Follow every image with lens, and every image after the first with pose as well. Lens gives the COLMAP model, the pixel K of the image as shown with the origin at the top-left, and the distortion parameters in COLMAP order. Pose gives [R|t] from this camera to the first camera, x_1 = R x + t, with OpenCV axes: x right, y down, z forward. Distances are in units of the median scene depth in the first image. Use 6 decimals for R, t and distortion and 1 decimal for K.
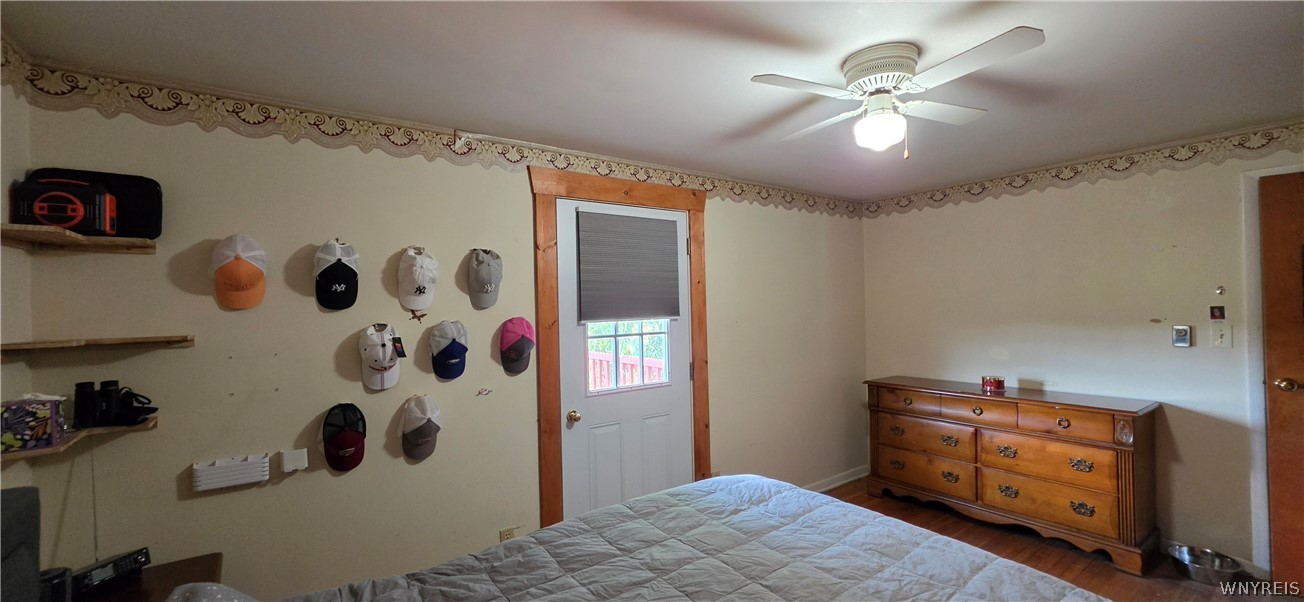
lens RADIAL K [[526.4, 0, 649.6], [0, 526.4, 302.7], [0, 0, 1]] dist [0.001617, -0.000077]
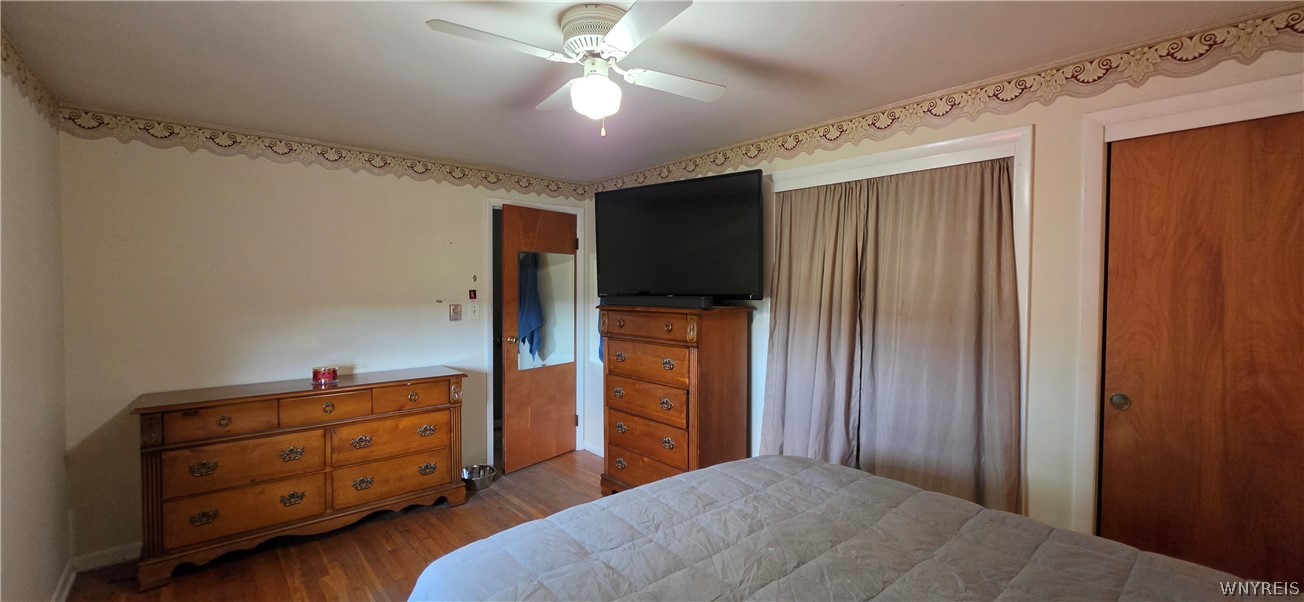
lens RADIAL K [[526.4, 0, 647.8], [0, 526.4, 304.7], [0, 0, 1]] dist [0.001617, -0.000077]
pose [[-0.089969, -0.016334, 0.995811, -0.296618], [-0.006961, 0.999851, 0.015772, 0.017151], [-0.995920, -0.005513, -0.090069, 0.564167]]
